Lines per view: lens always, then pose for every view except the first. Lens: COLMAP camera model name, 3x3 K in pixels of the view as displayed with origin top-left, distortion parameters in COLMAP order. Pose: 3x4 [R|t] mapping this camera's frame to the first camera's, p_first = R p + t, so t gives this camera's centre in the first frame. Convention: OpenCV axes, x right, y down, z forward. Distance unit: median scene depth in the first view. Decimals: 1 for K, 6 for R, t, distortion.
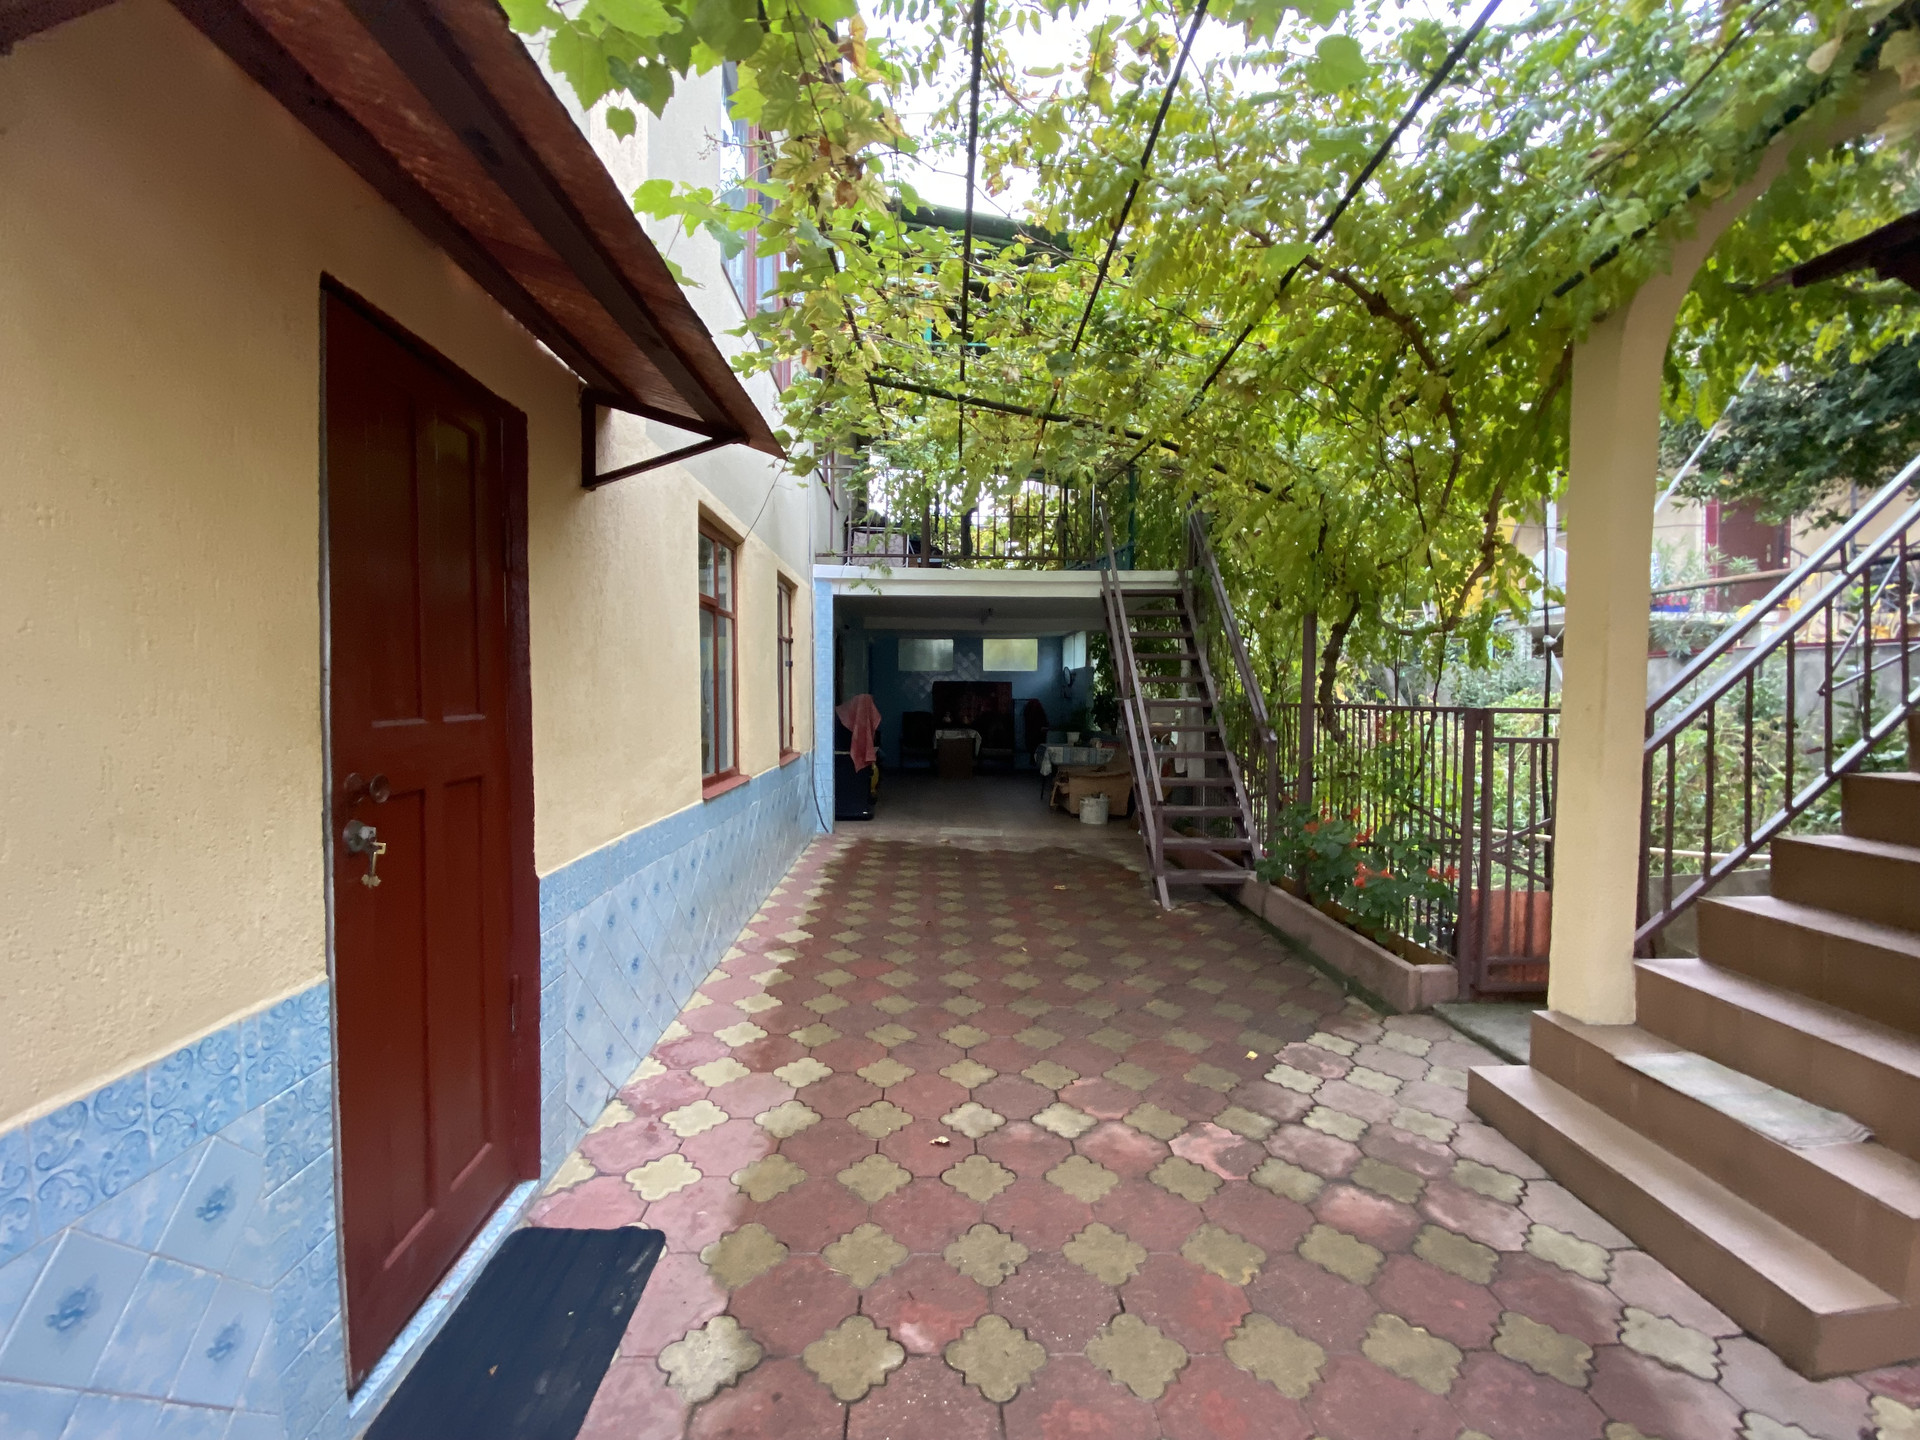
lens RADIAL K [[777.1, 0, 944.3], [0, 777.1, 721.4], [0, 0, 1]] dist [-0.013304, -0.001030]
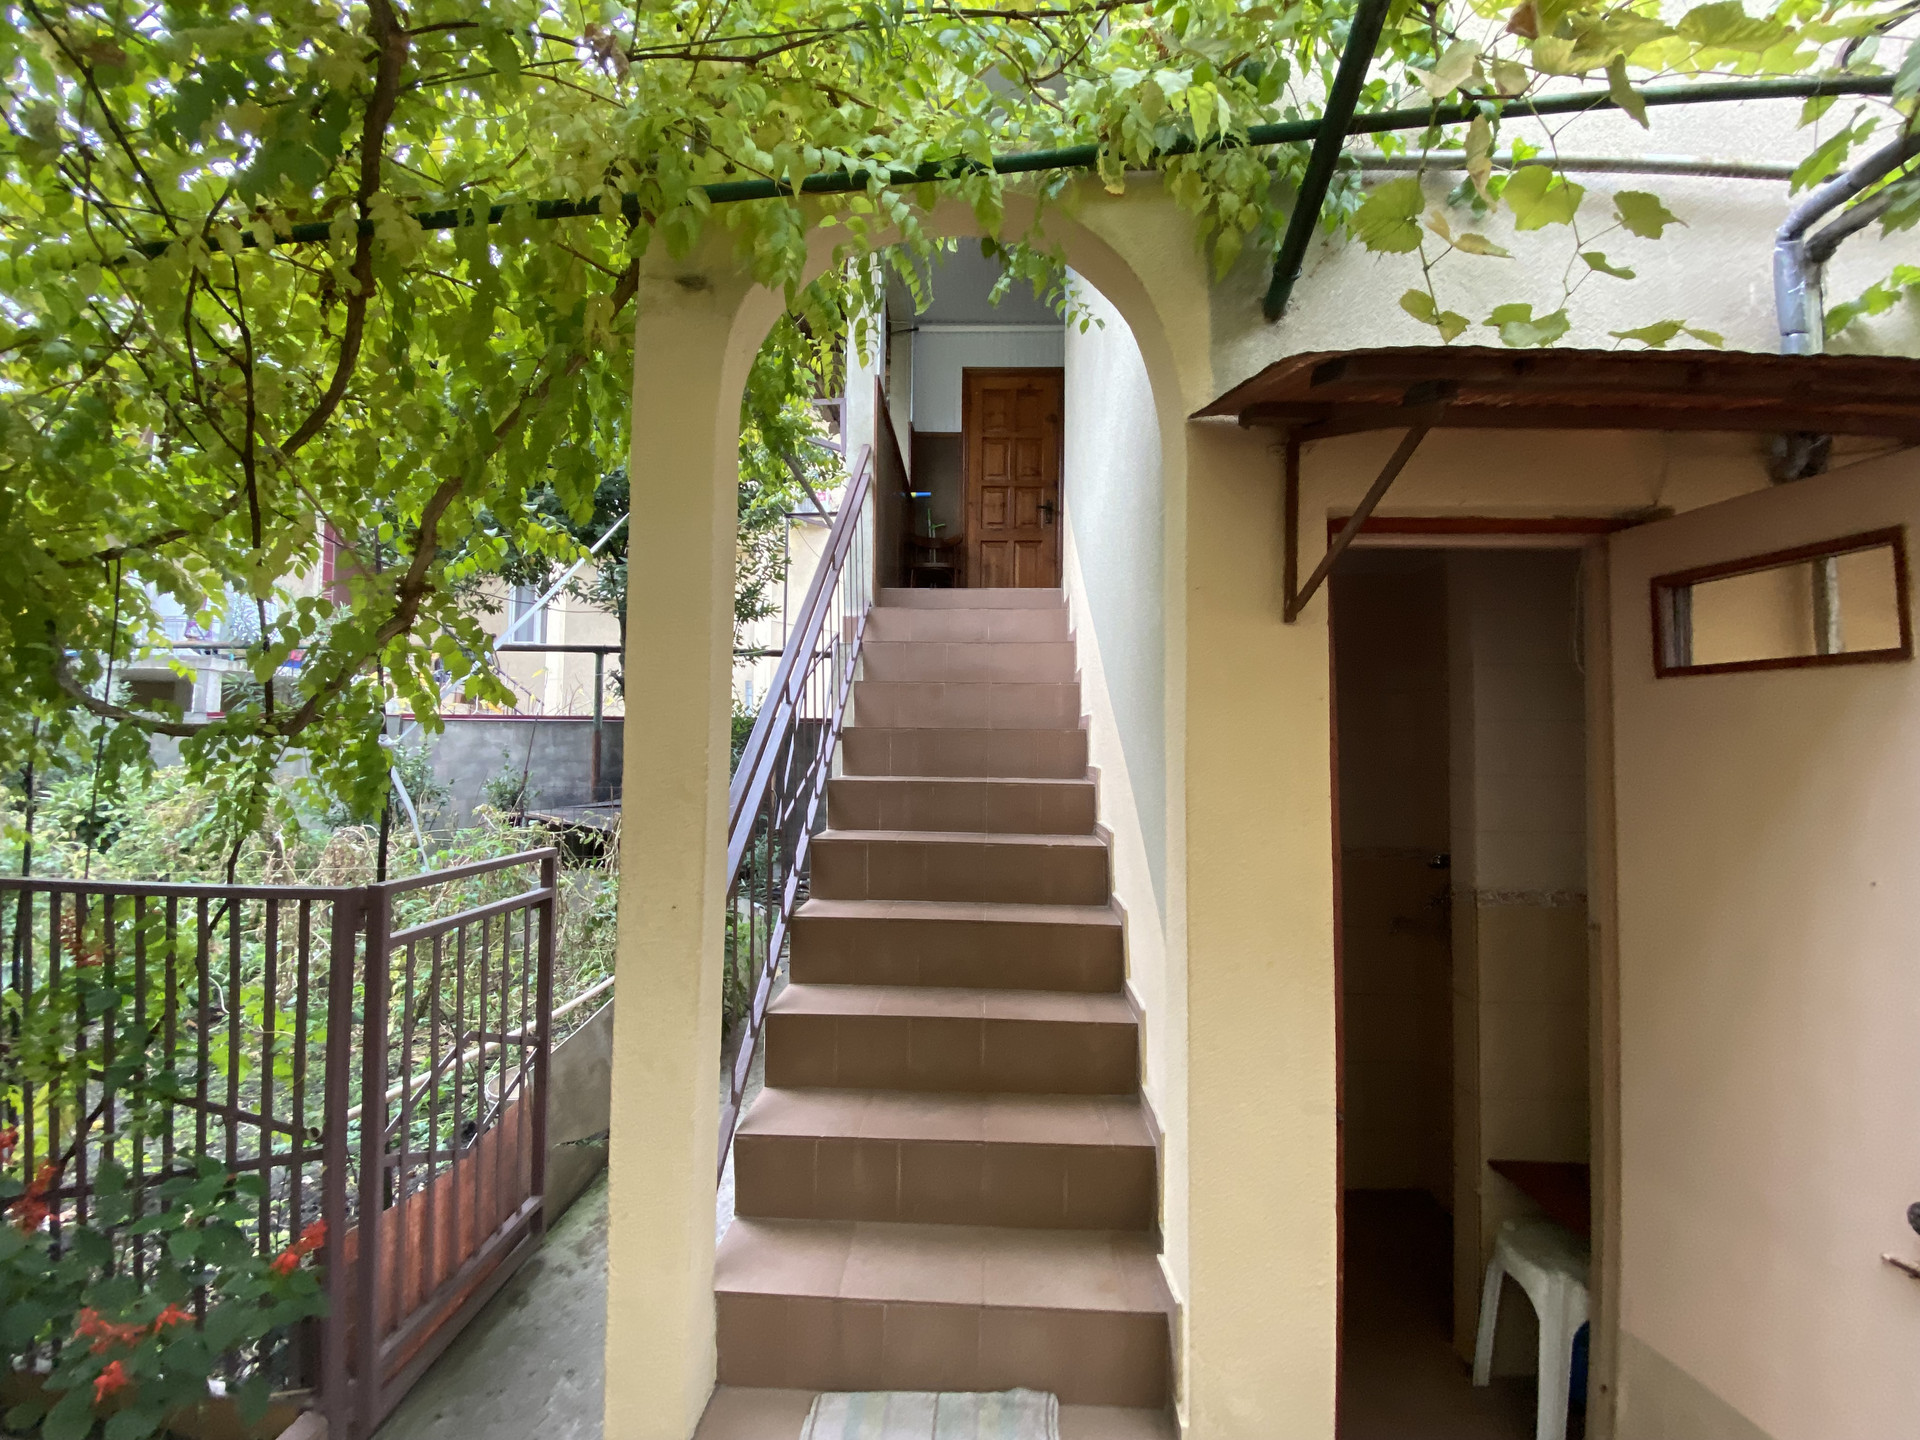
lens RADIAL K [[777.1, 0, 956.0], [0, 777.1, 721.7], [0, 0, 1]] dist [-0.013304, -0.001030]
pose [[0.039288, 0.038478, 0.998487, 0.190624], [0.014868, 0.999125, -0.039088, -0.095626], [-0.999117, 0.016382, 0.038681, 0.578060]]
